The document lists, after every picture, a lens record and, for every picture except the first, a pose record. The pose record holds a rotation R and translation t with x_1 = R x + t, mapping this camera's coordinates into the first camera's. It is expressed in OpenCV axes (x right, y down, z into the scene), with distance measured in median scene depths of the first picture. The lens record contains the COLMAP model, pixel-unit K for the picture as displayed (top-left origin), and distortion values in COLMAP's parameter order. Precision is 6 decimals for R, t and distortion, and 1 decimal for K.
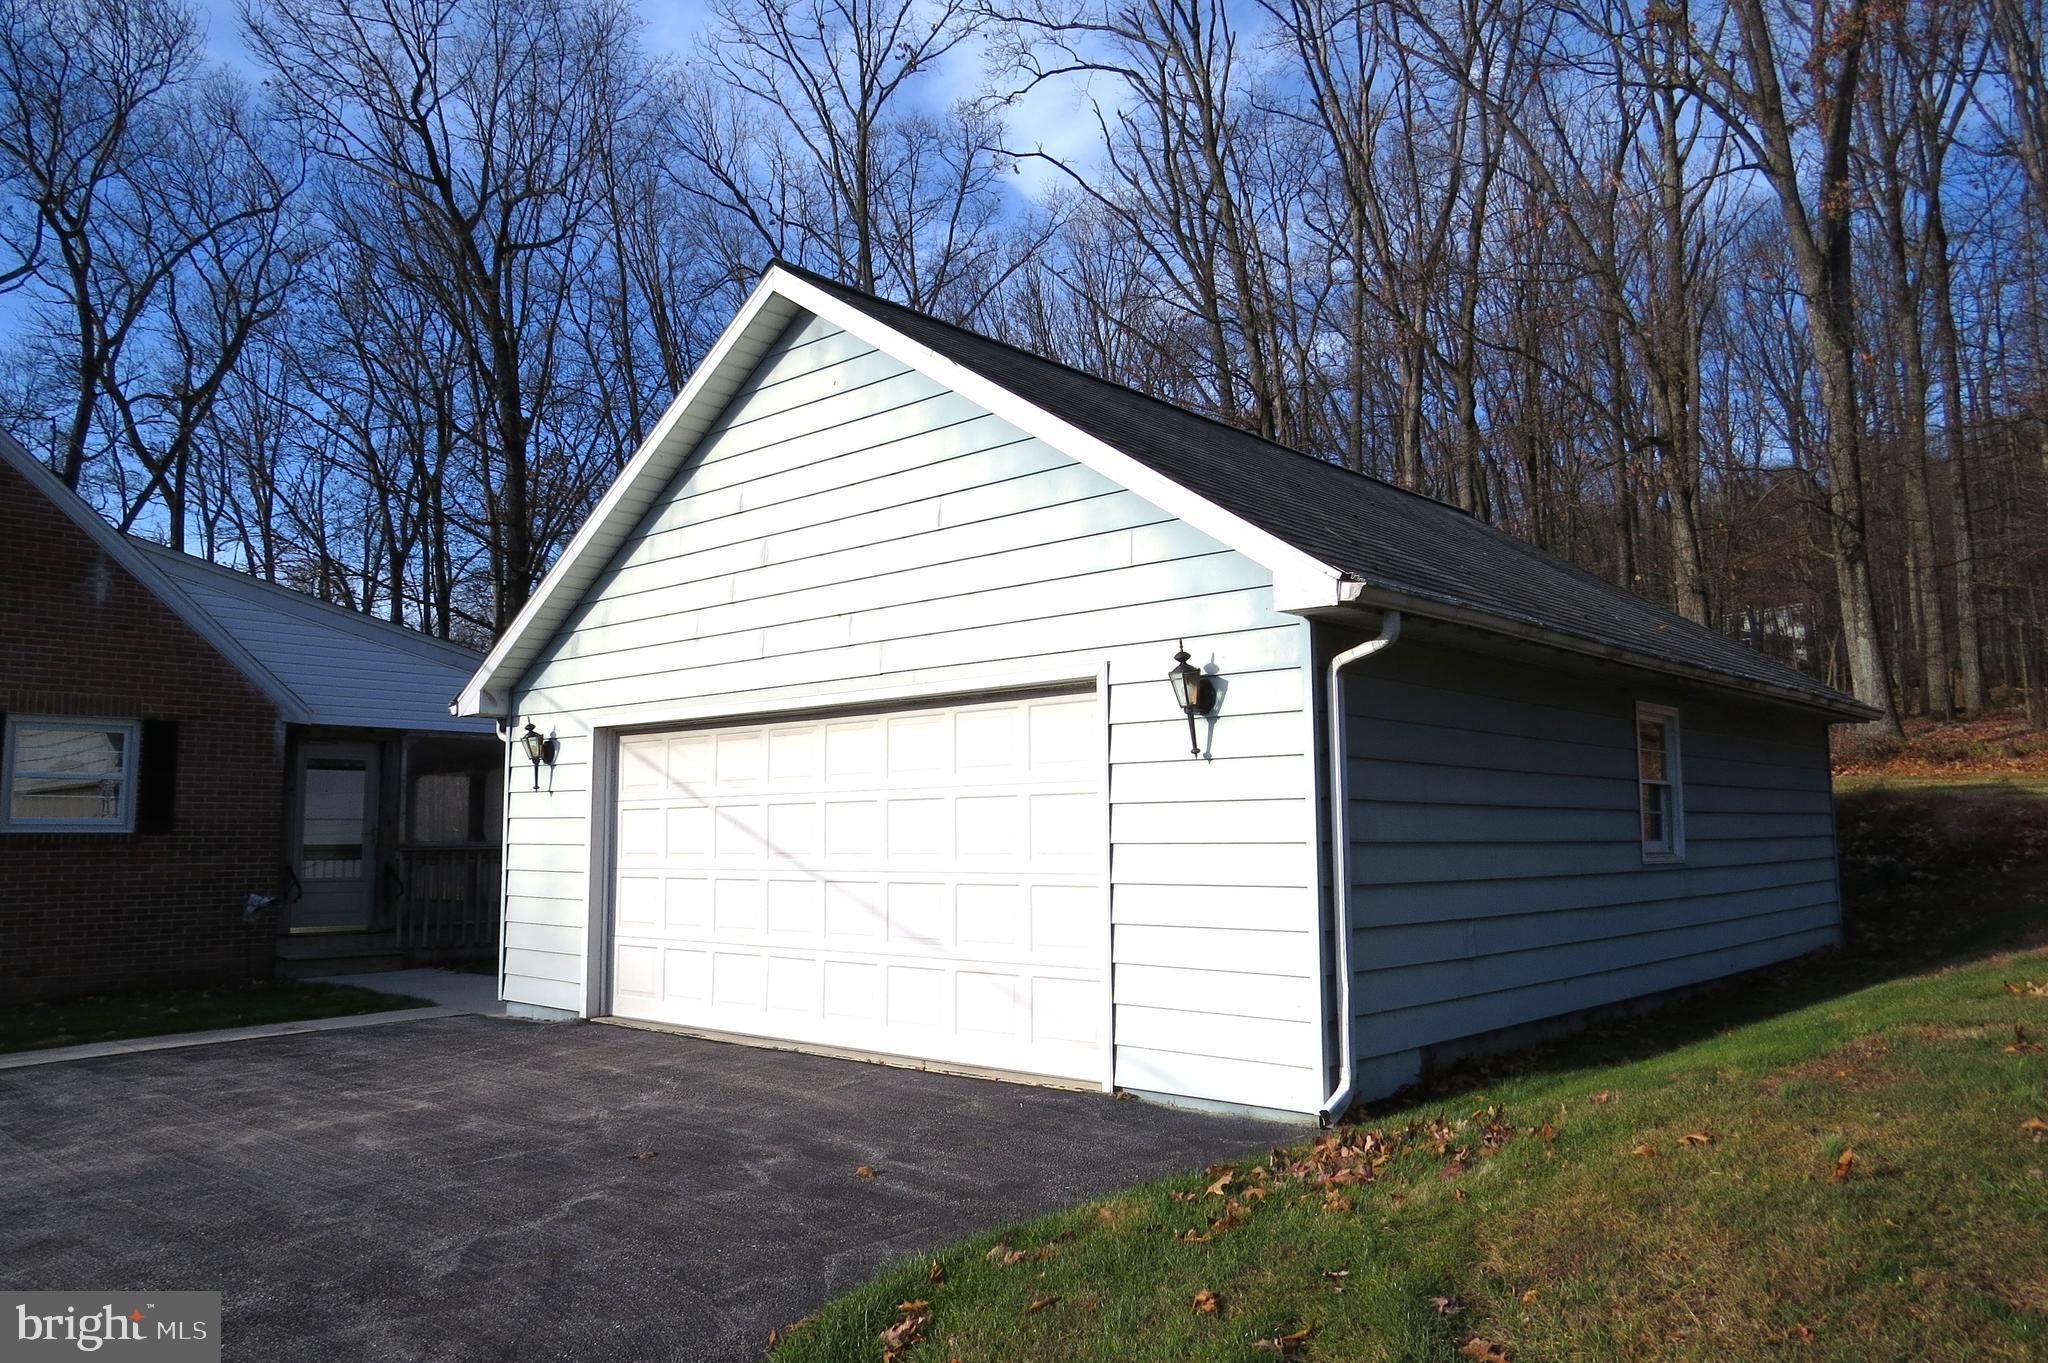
lens RADIAL K [[1451.7, 0, 1025.3], [0, 1451.7, 689.9], [0, 0, 1]] dist [-0.028512, 0.012261]
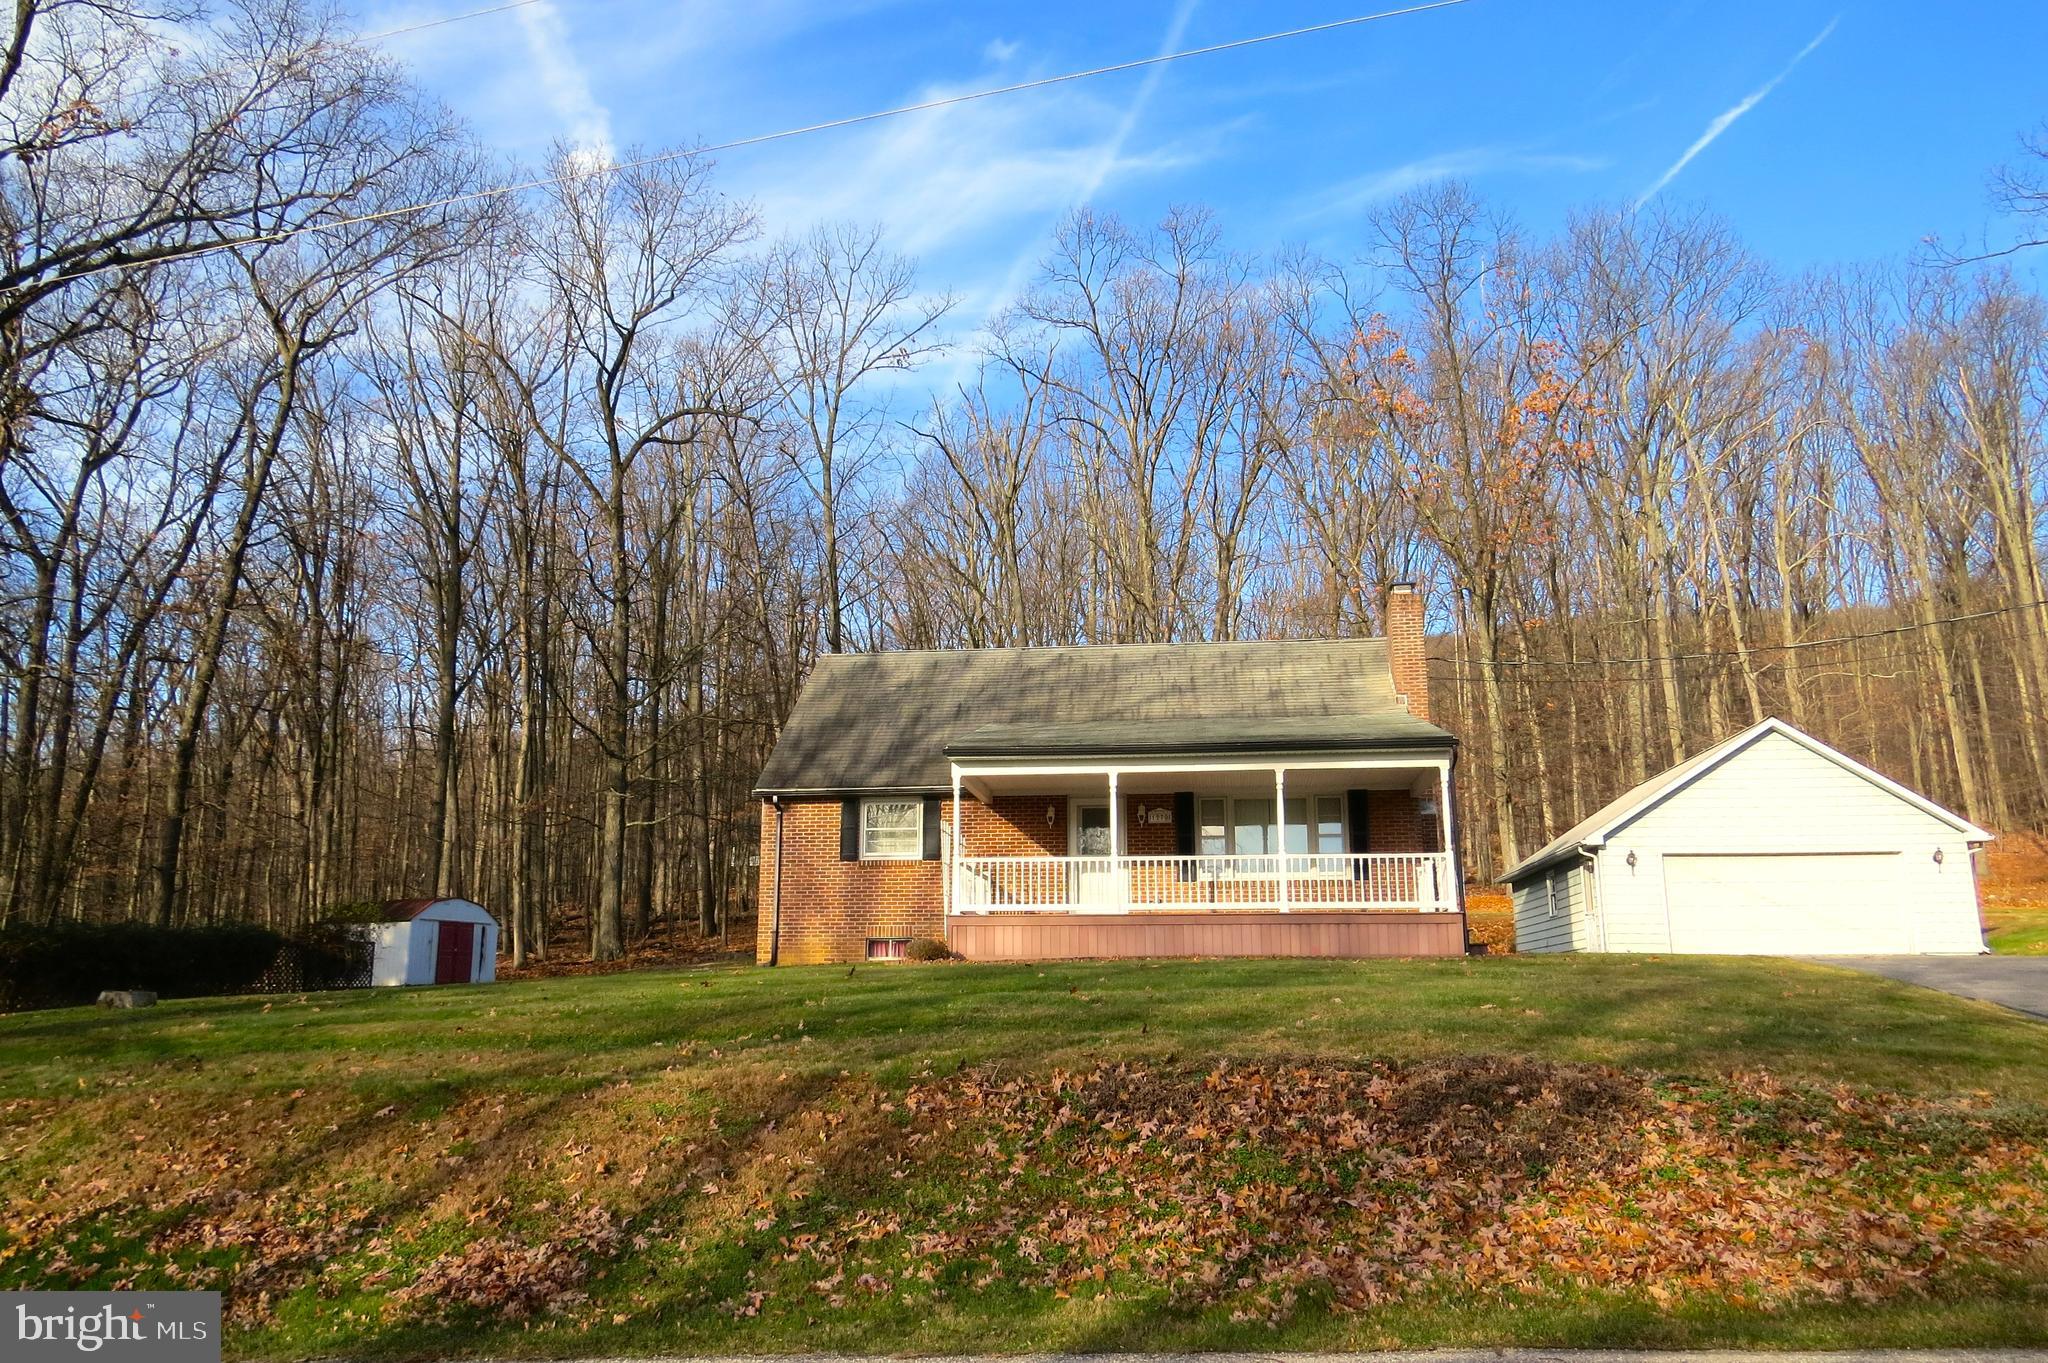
lens RADIAL K [[1492.1, 0, 1028.0], [0, 1492.1, 651.8], [0, 0, 1]] dist [-0.004269, -0.001076]
pose [[0.813834, 0.140675, 0.563812, -1.850944], [-0.061937, 0.985727, -0.156544, 0.105895], [-0.577787, 0.092480, 0.810931, -0.410833]]
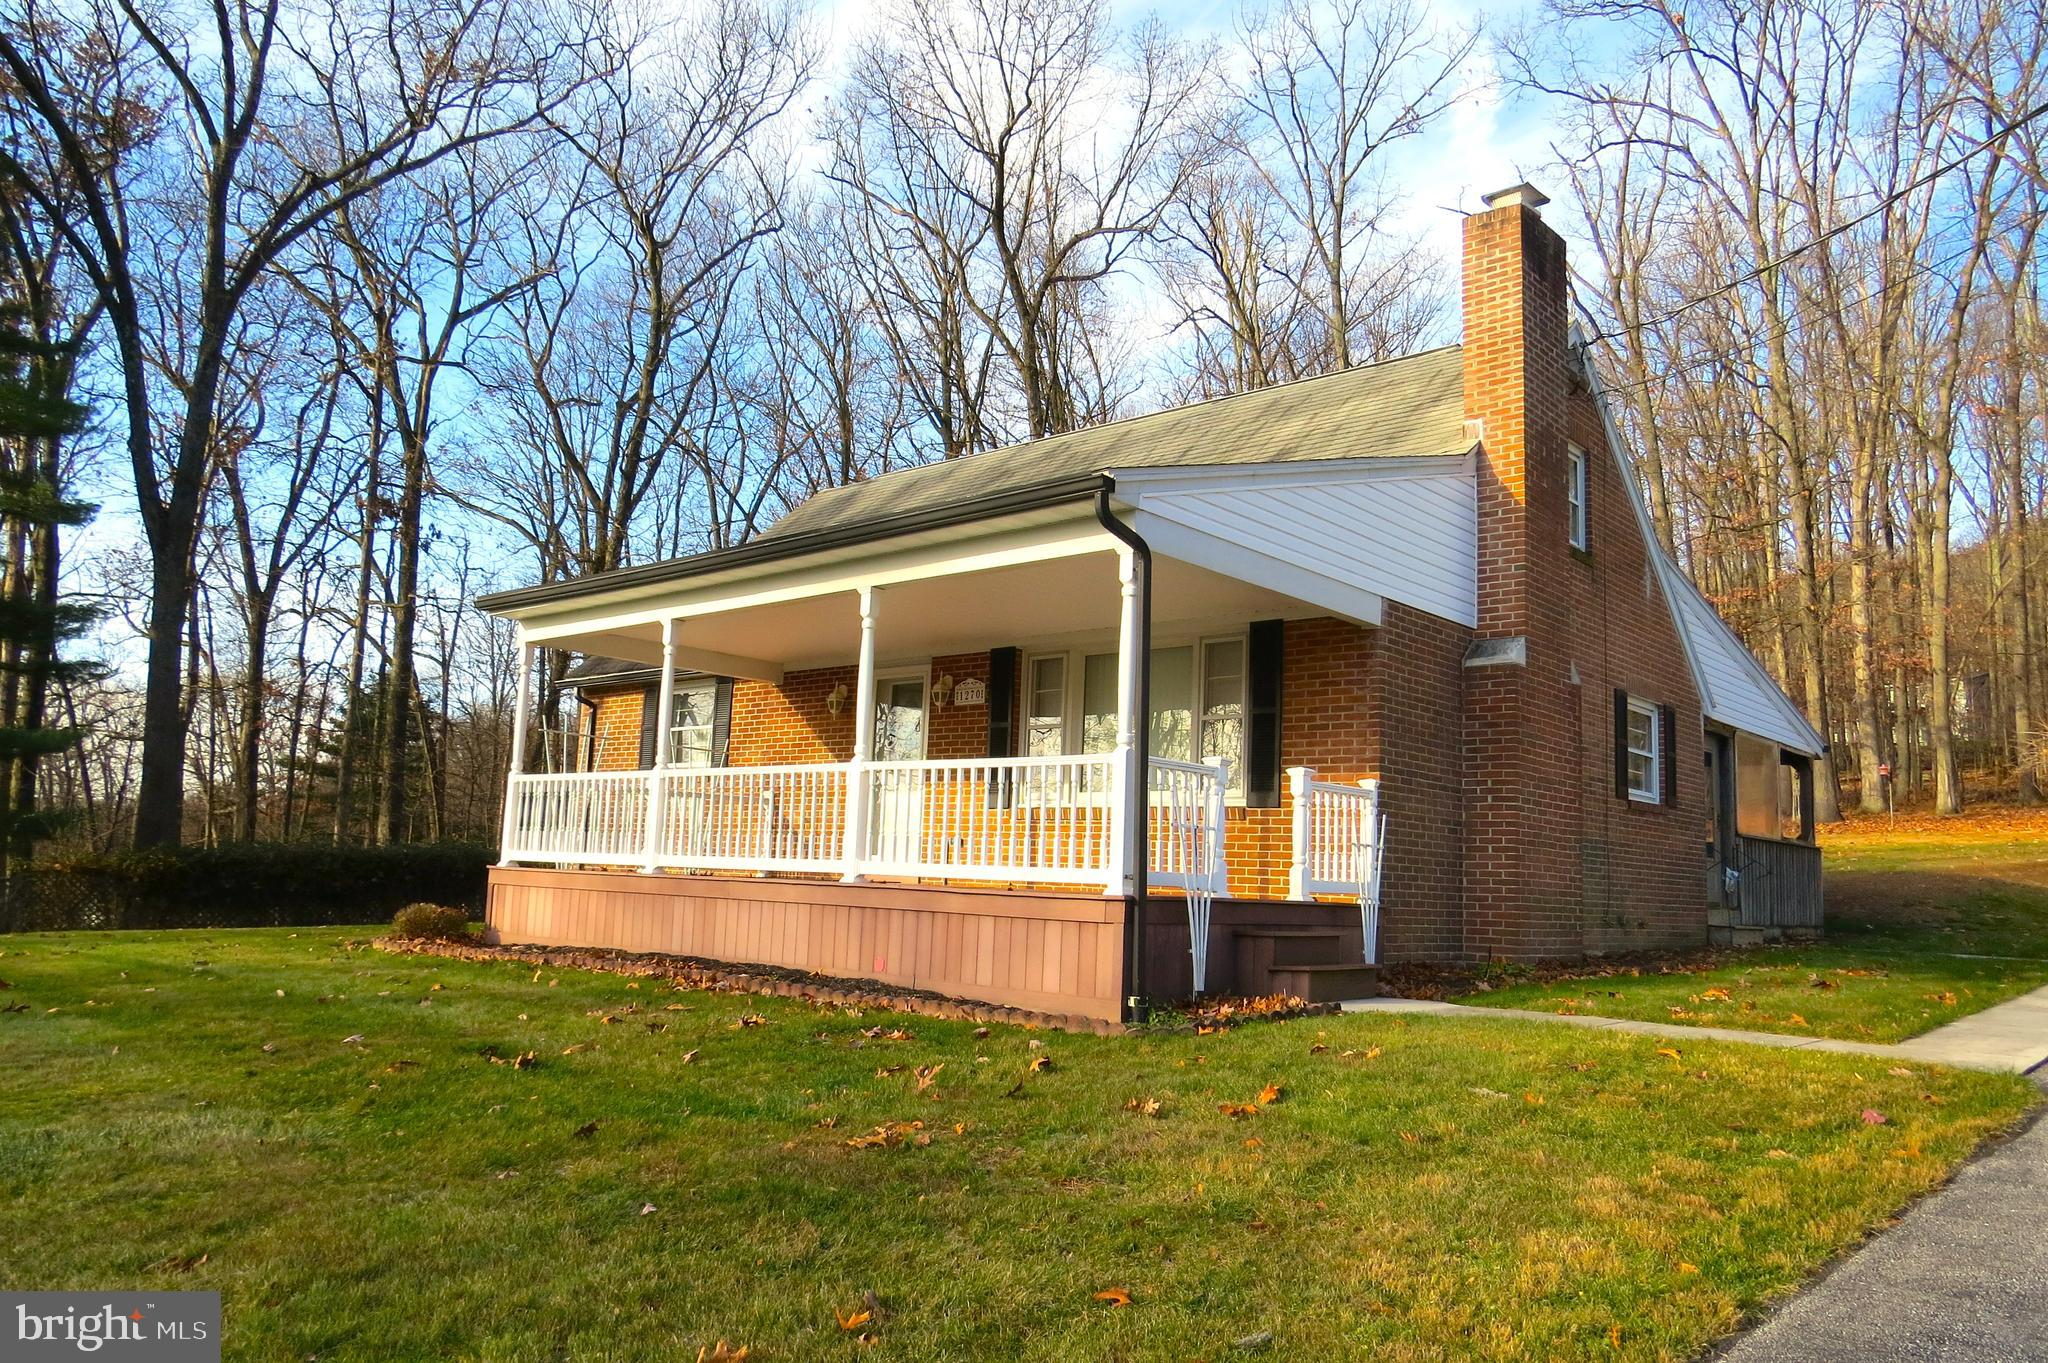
lens RADIAL K [[1451.7, 0, 1025.3], [0, 1451.7, 689.9], [0, 0, 1]] dist [-0.028512, 0.012261]
pose [[0.998863, 0.046063, 0.012317, -0.880185], [-0.045717, 0.998588, -0.027070, 0.047953], [-0.013547, 0.026476, 0.999558, -0.090512]]
